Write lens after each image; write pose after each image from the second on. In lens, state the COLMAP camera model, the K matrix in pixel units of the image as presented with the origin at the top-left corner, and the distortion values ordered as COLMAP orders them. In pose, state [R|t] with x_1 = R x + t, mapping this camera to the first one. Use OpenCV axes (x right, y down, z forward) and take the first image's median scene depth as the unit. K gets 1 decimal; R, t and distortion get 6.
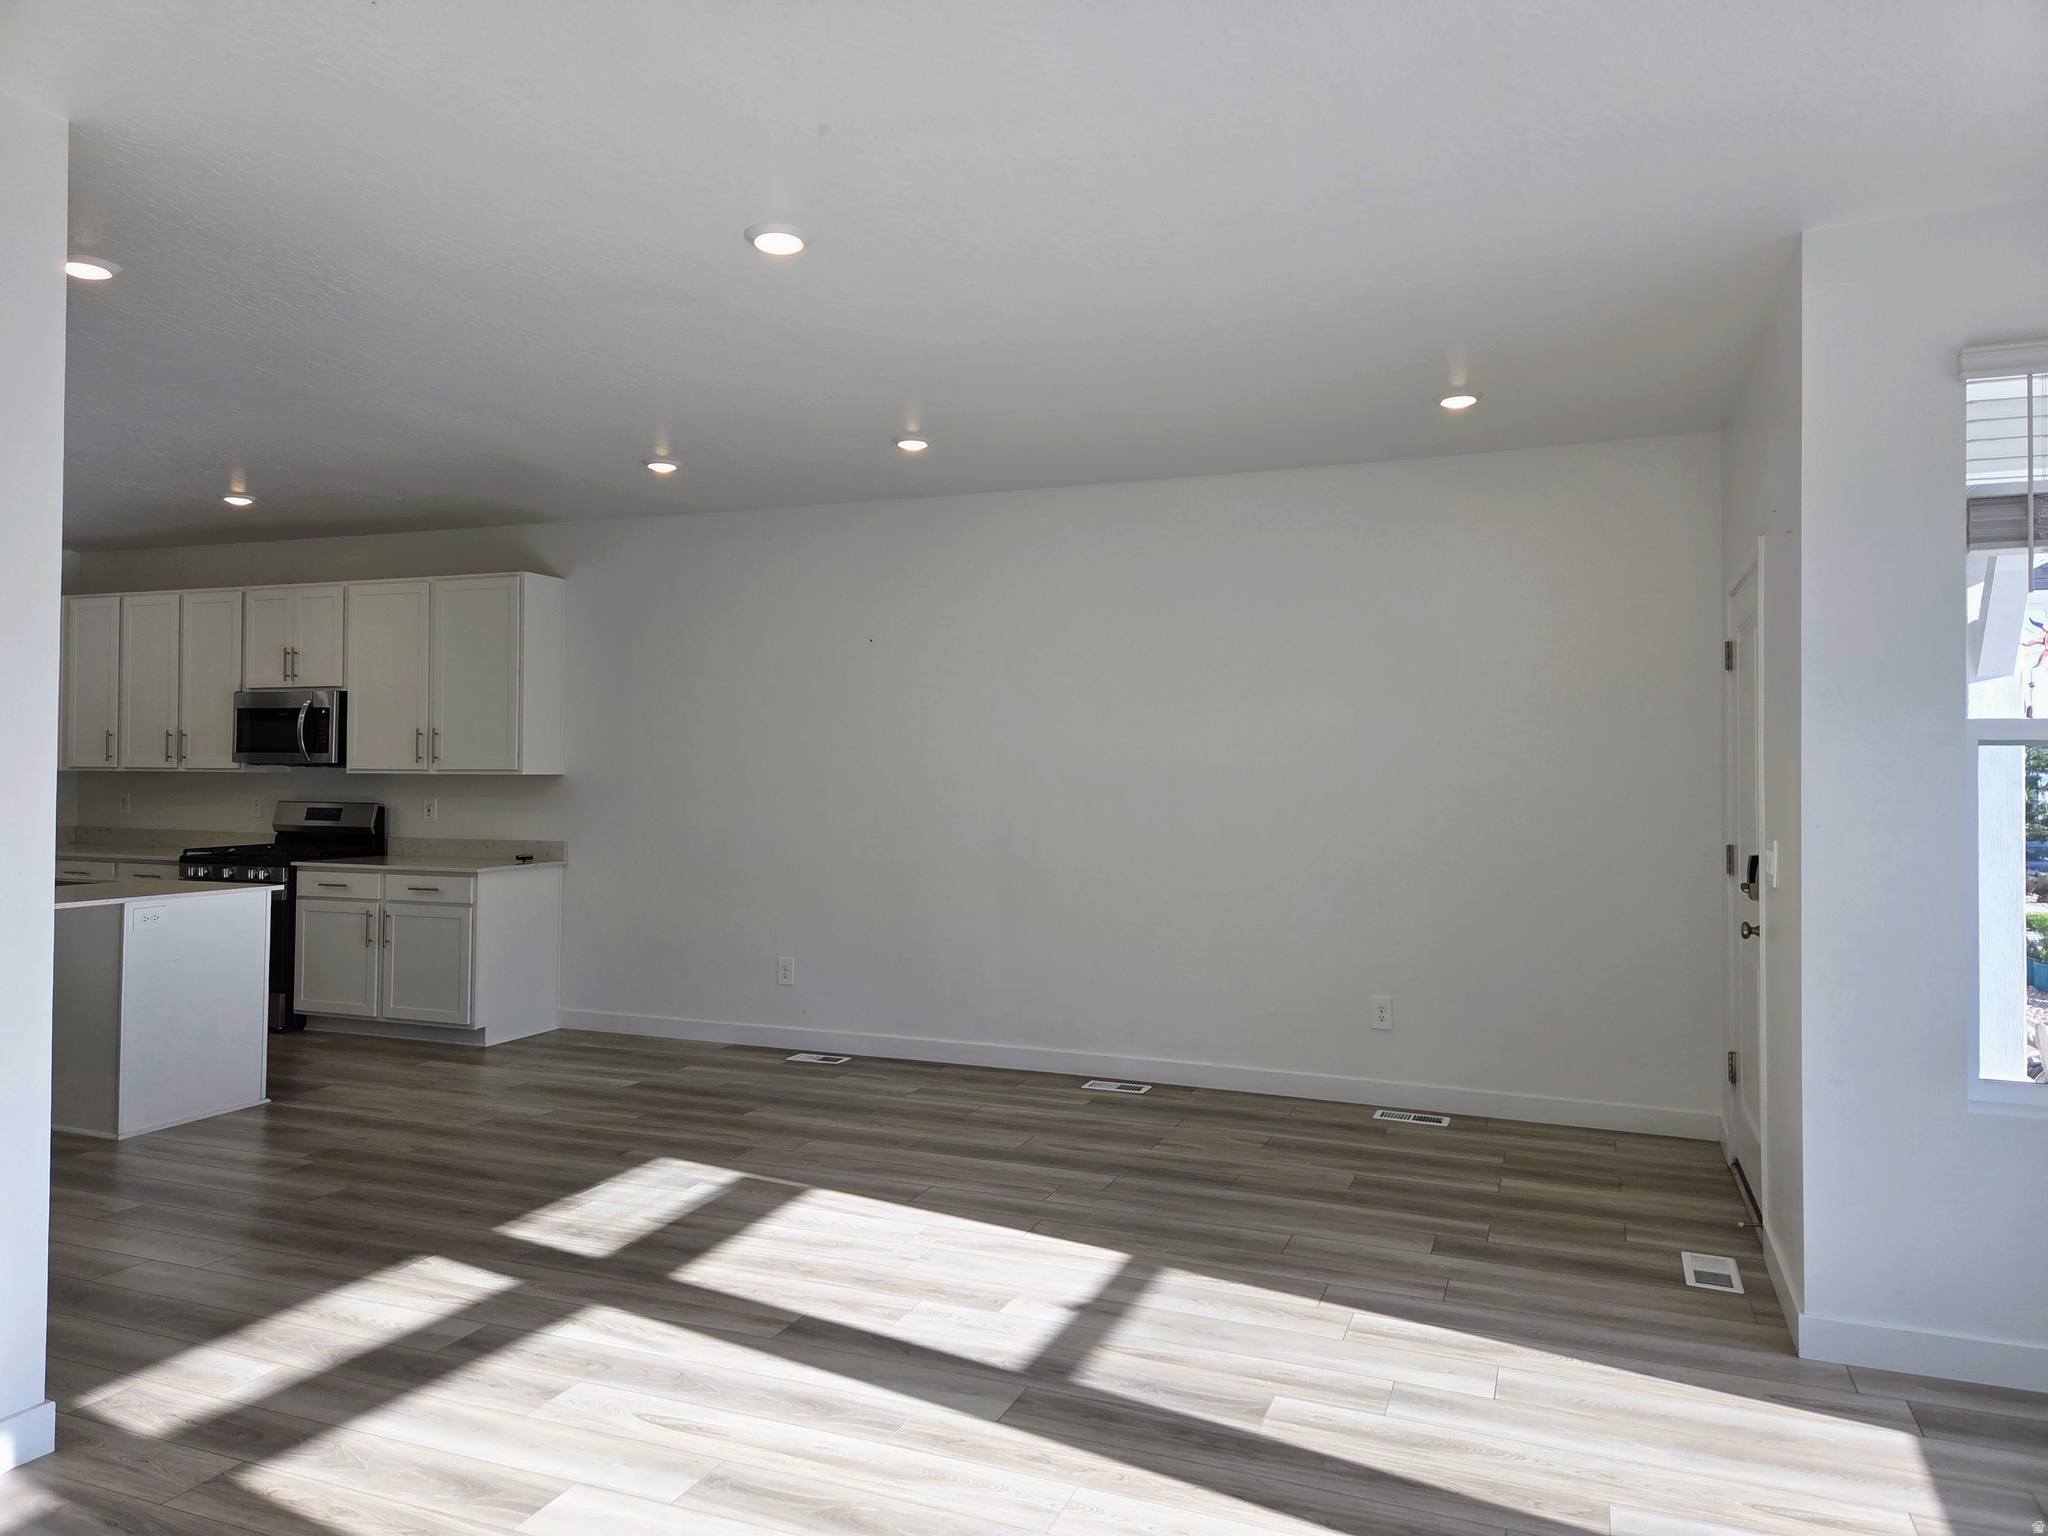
lens RADIAL K [[1364.0, 0, 1024.0], [0, 1364.0, 768.0], [0, 0, 1]] dist [0.075357, -0.064009]
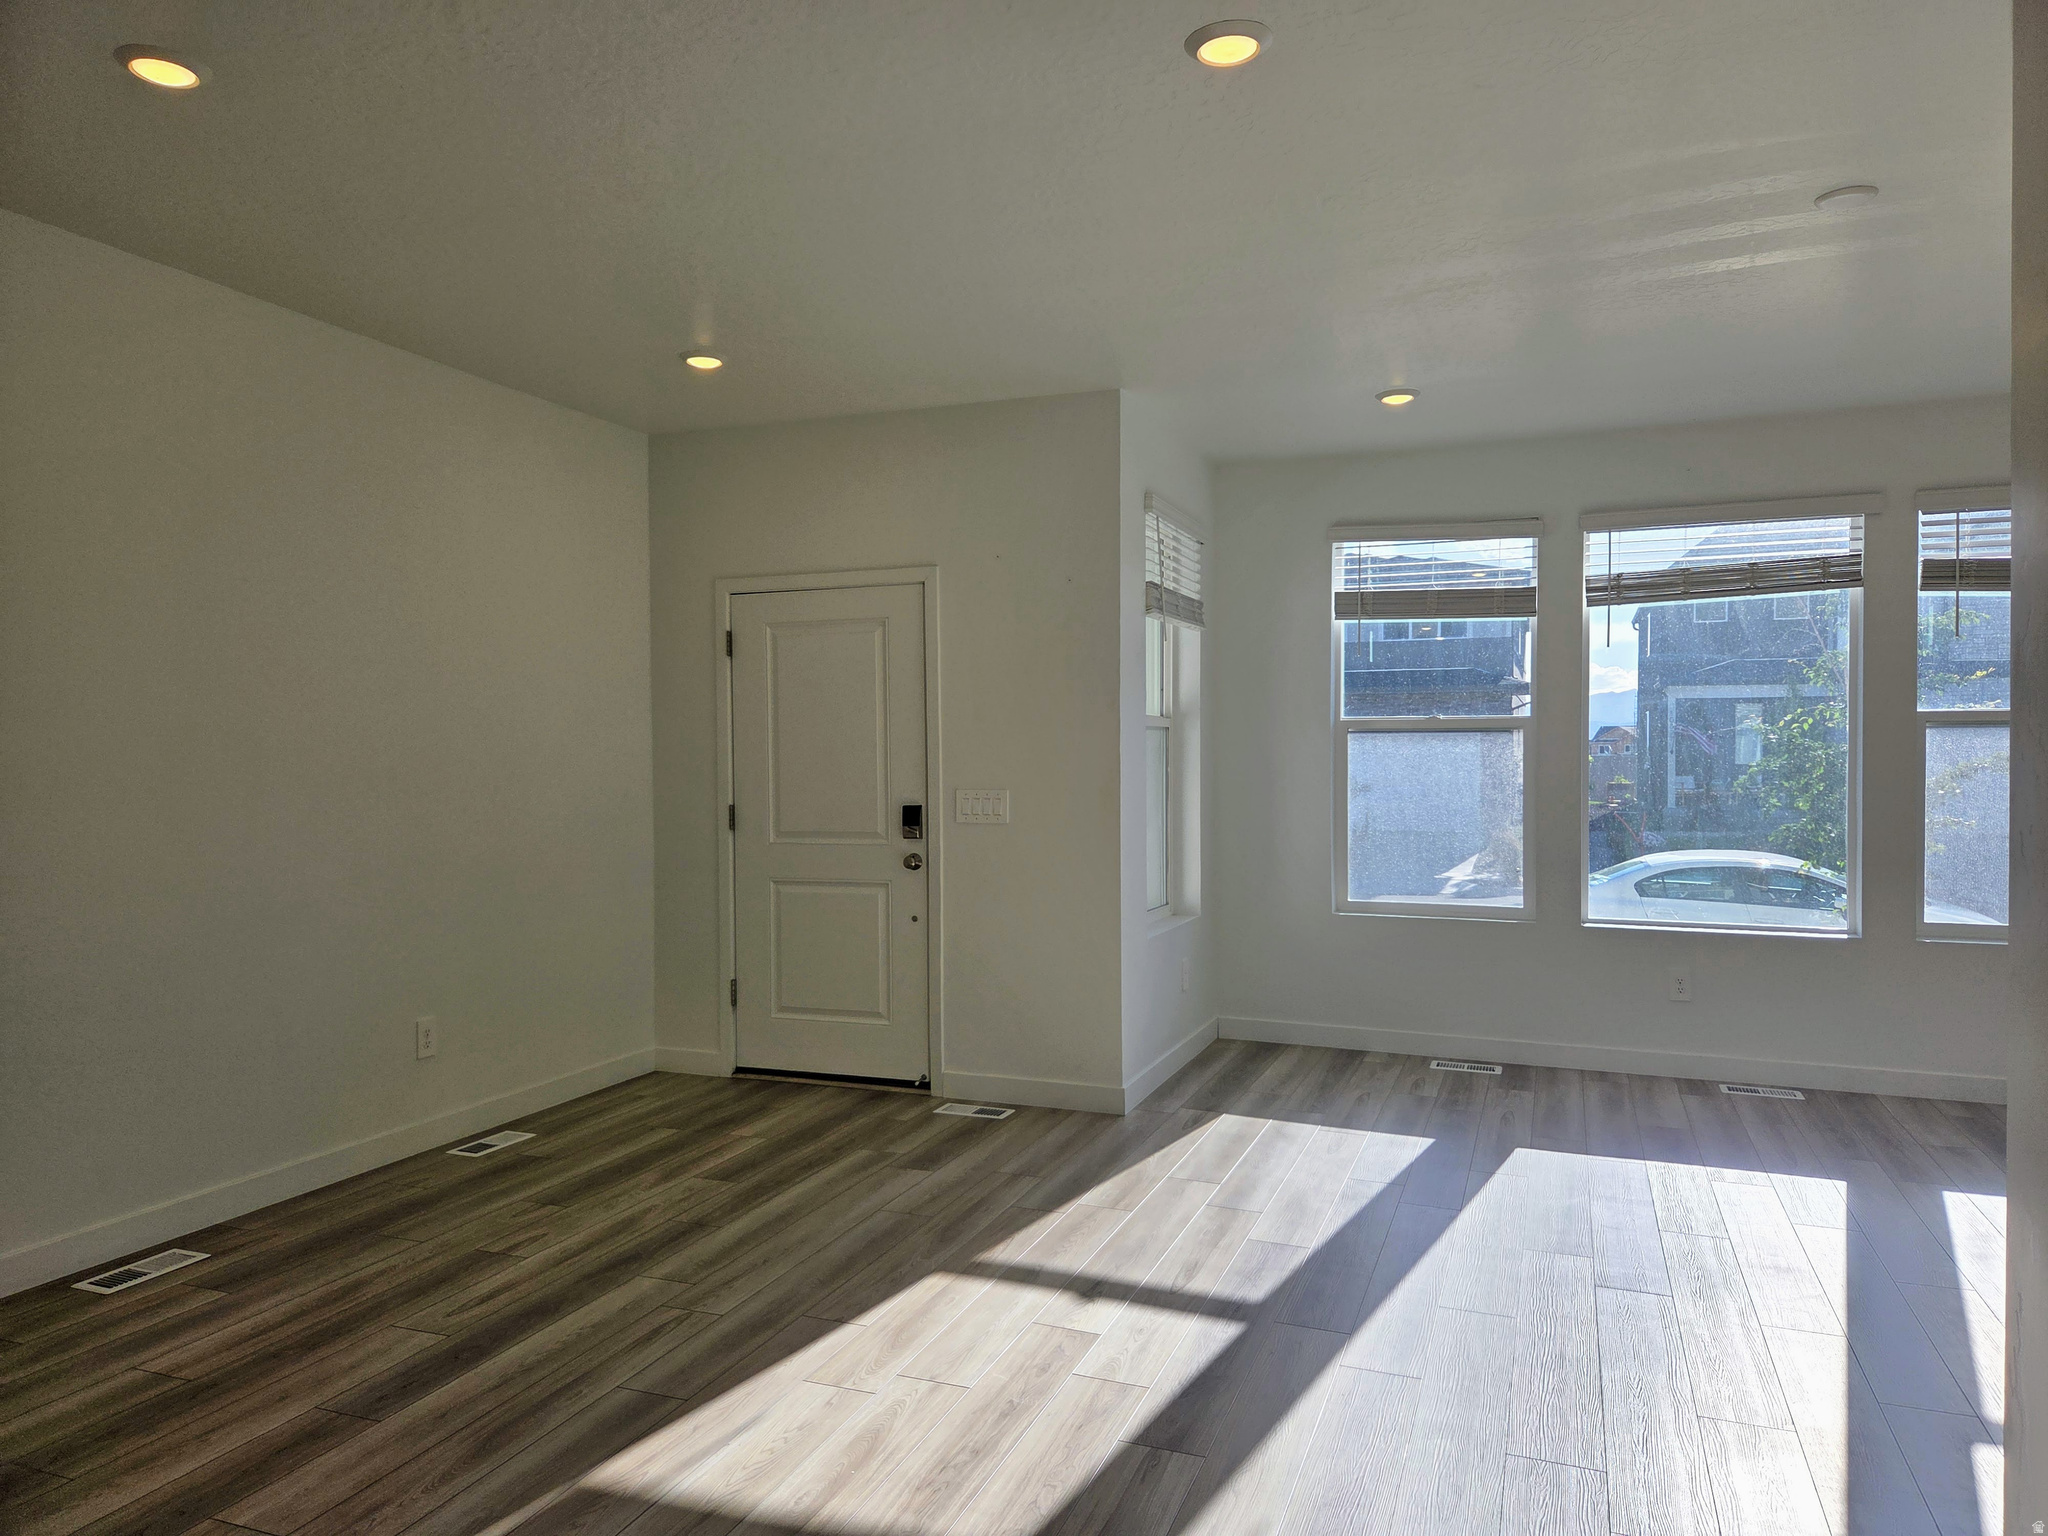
lens RADIAL K [[1380.4, 0, 1024.0], [0, 1380.4, 768.0], [0, 0, 1]] dist [0.012103, 0.000212]
pose [[-0.017538, -0.013271, 0.999758, -0.637206], [0.004308, 0.999902, 0.013349, 0.011082], [-0.999837, 0.004541, -0.017479, 0.746826]]
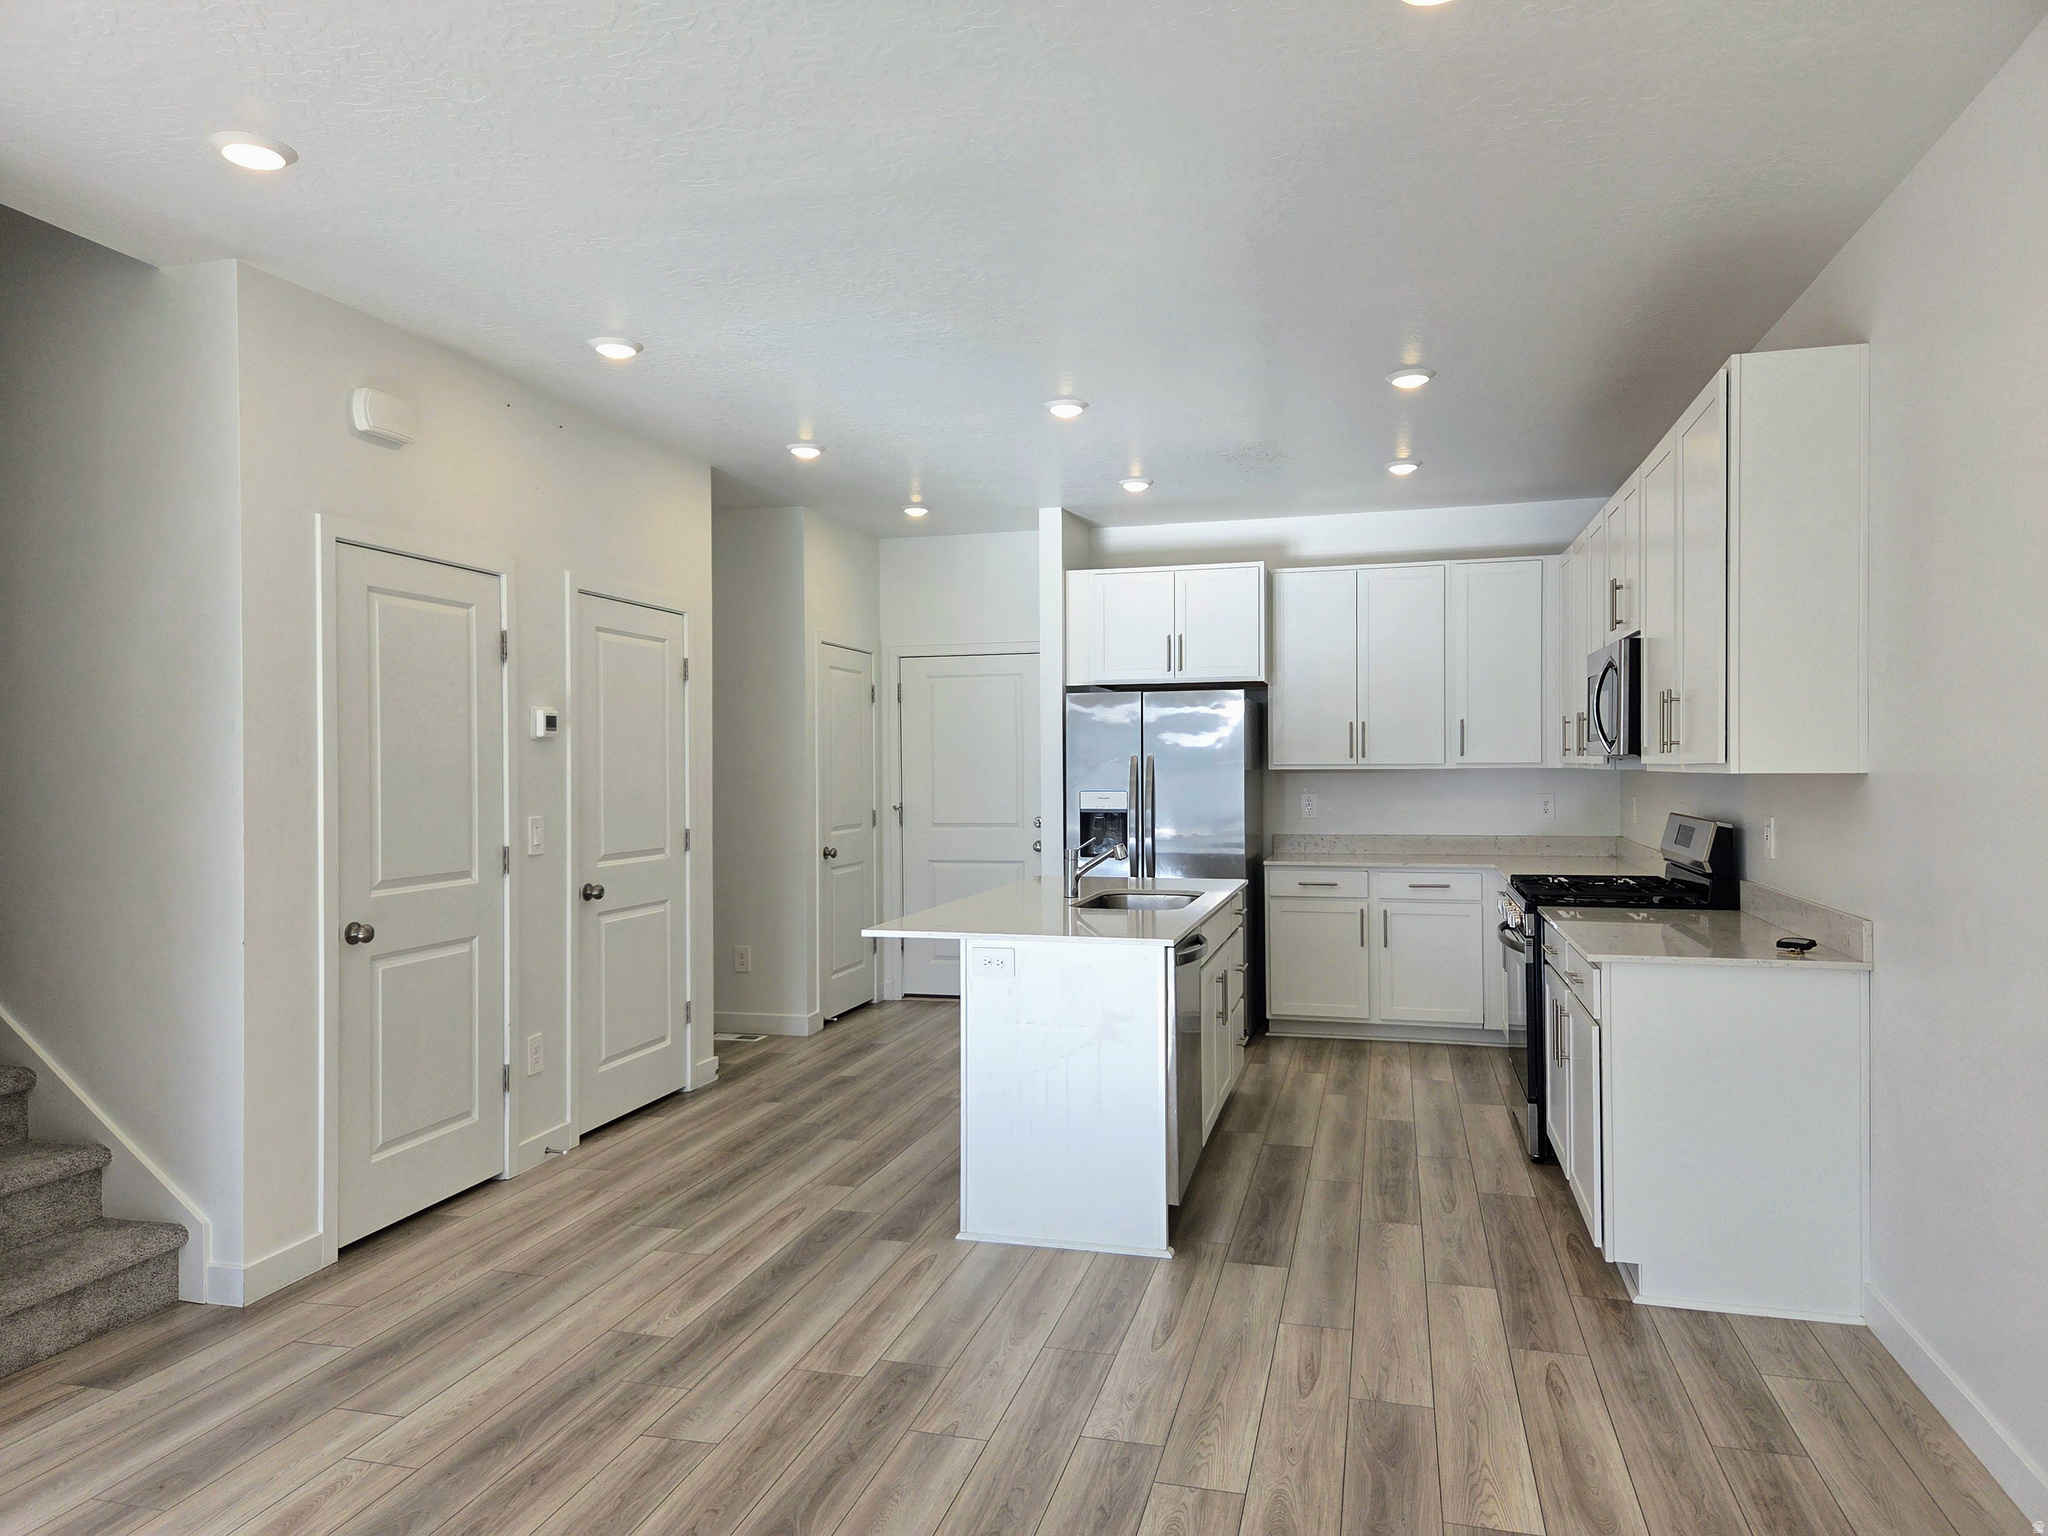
lens RADIAL K [[1364.0, 0, 1024.0], [0, 1364.0, 768.0], [0, 0, 1]] dist [0.075357, -0.064009]
pose [[0.117761, -0.004610, -0.993031, 0.134196], [0.009087, 0.999952, -0.003564, 0.002897], [0.993000, -0.008604, 0.117797, 0.975979]]
